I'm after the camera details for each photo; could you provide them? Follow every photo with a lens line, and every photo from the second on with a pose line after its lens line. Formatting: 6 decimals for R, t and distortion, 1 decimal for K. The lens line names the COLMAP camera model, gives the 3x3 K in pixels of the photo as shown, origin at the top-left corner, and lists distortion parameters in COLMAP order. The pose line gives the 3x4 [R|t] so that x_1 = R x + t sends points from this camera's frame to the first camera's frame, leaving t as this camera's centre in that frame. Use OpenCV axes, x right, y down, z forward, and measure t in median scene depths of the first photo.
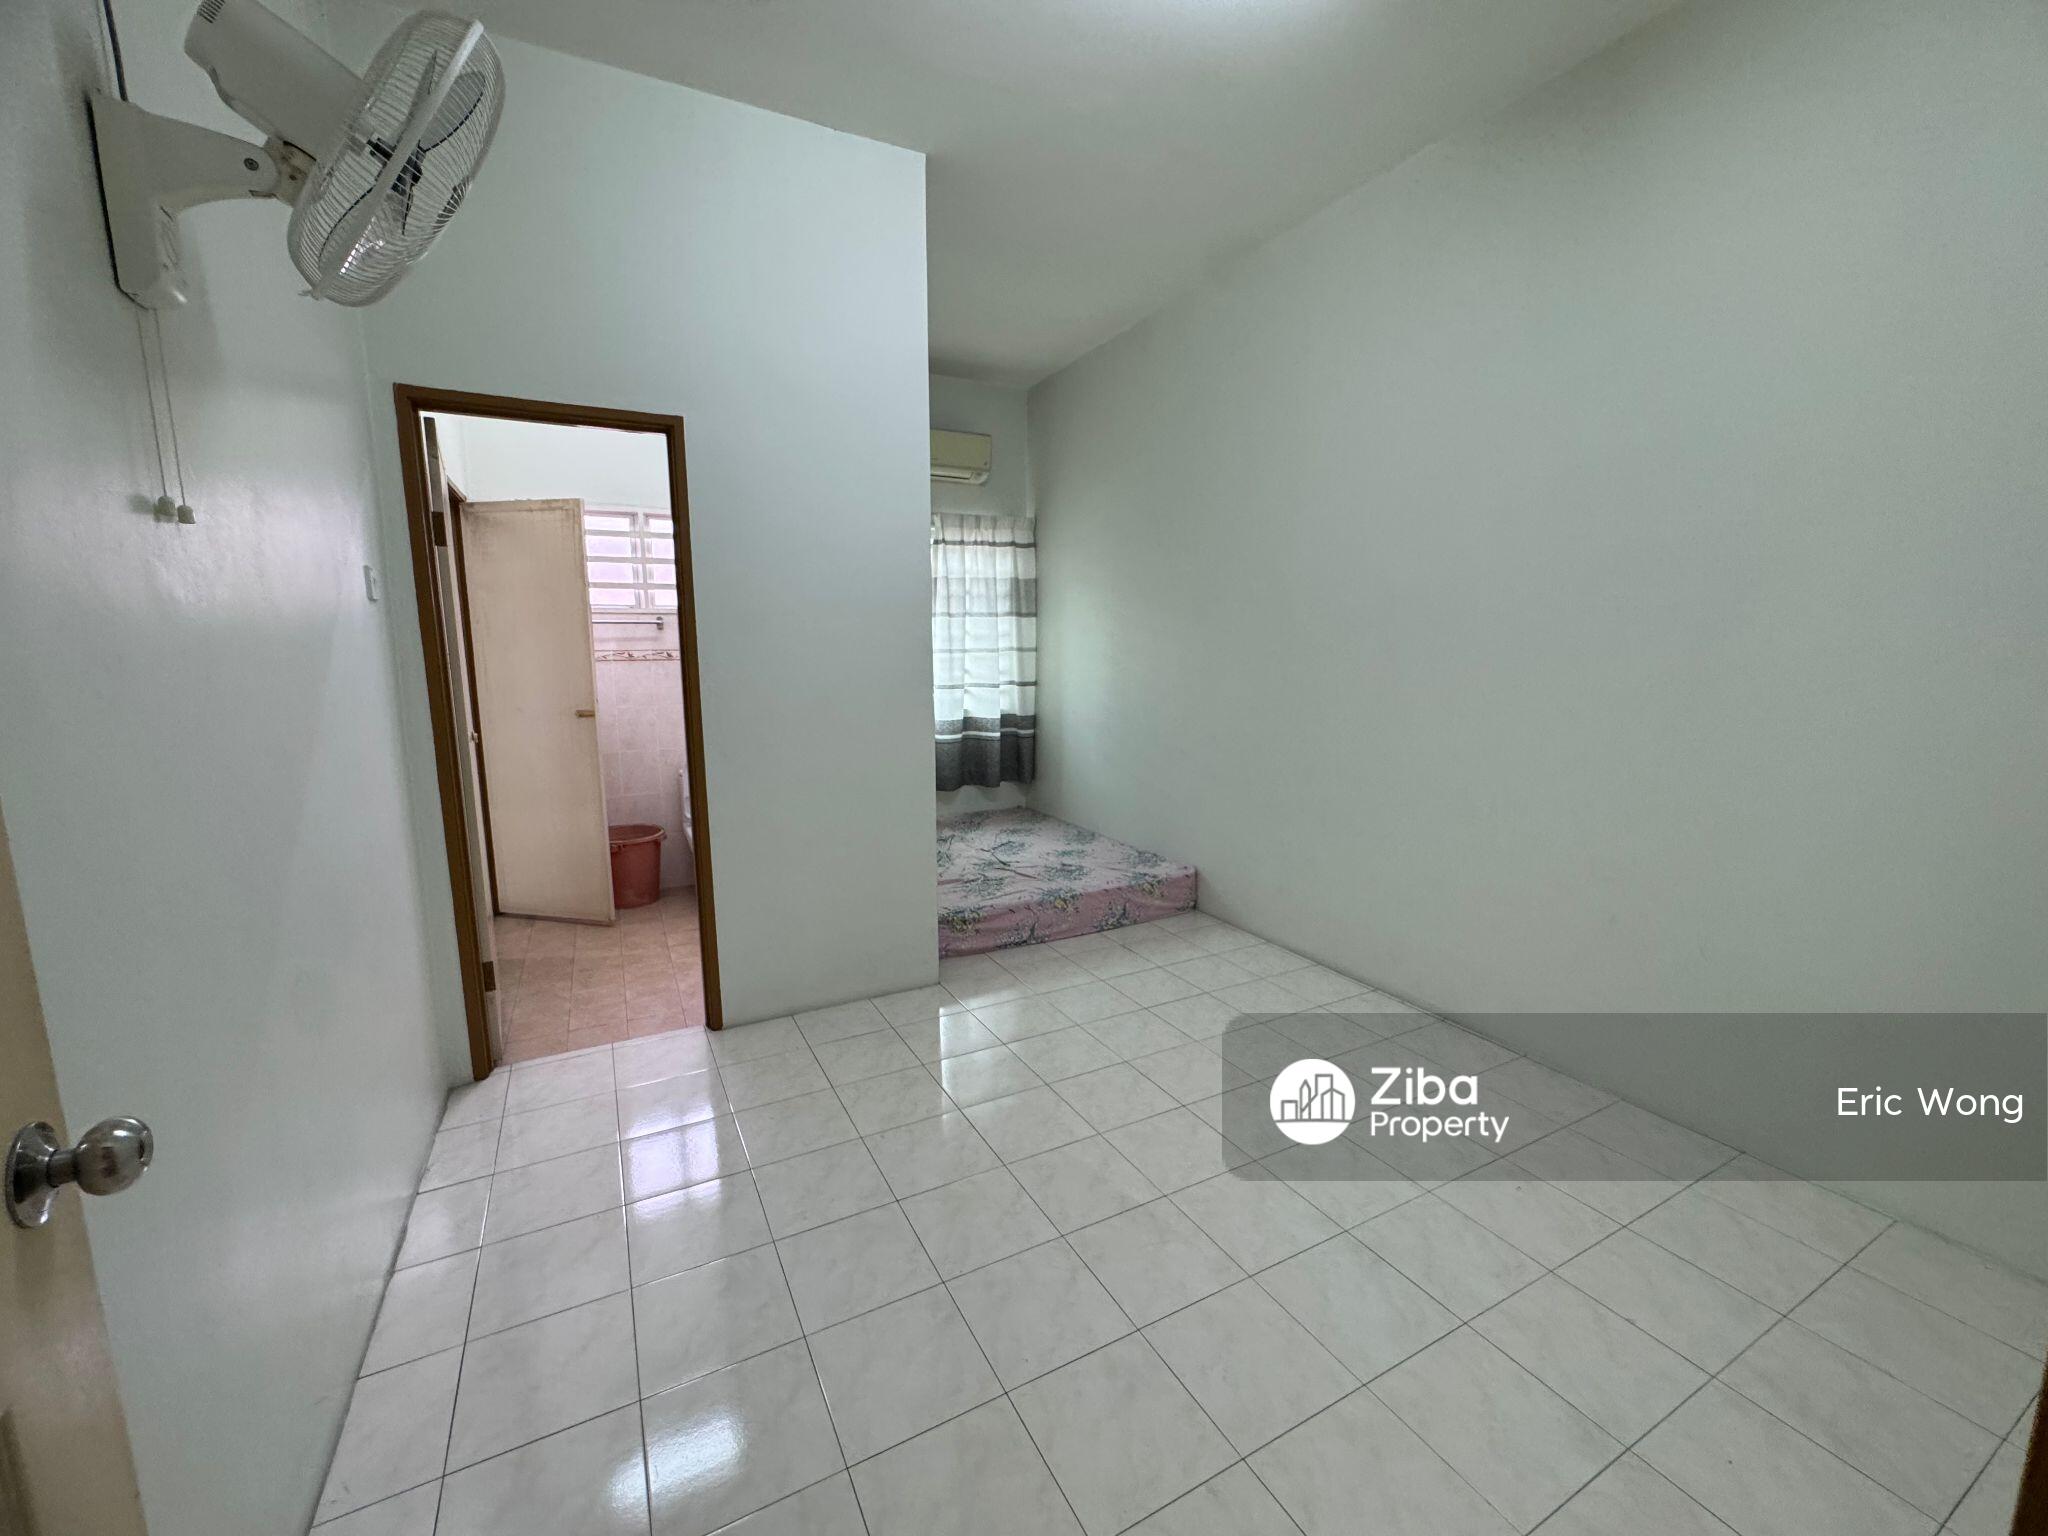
lens RADIAL K [[819.0, 0, 1020.3], [0, 819.0, 761.3], [0, 0, 1]] dist [-0.003557, -0.000300]
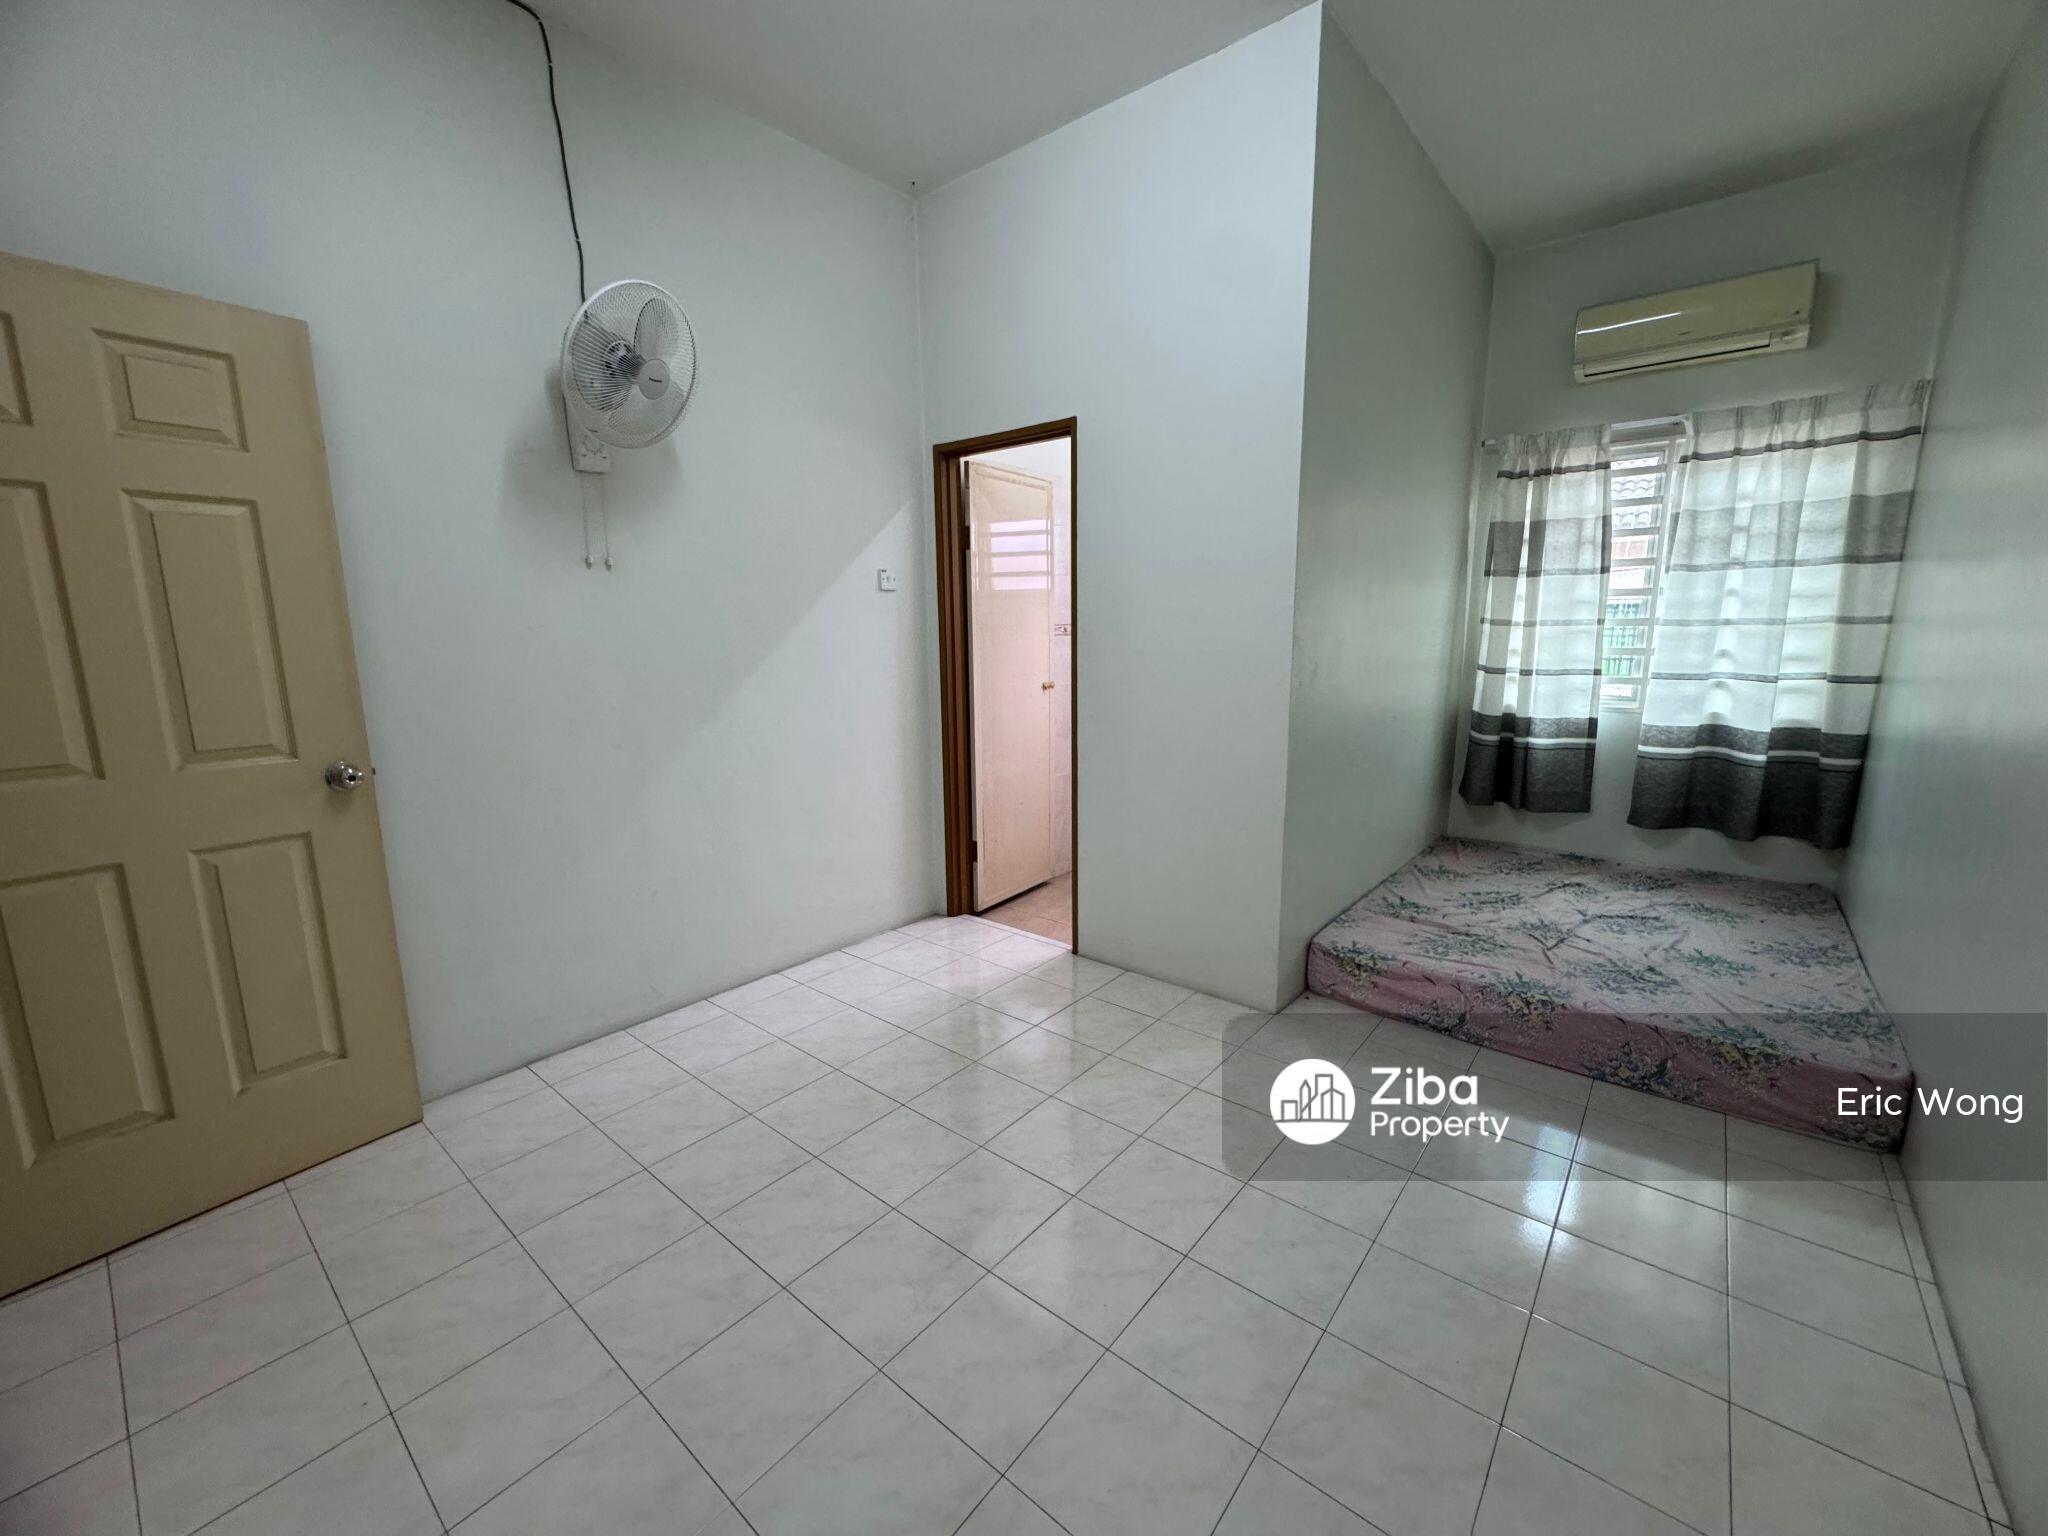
lens RADIAL K [[819.0, 0, 1022.5], [0, 819.0, 766.3], [0, 0, 1]] dist [-0.003557, -0.000300]
pose [[0.385010, 0.158237, -0.909246, 0.327593], [-0.122410, 0.985243, 0.119630, -0.032741], [0.914758, 0.065242, 0.398699, 0.246609]]
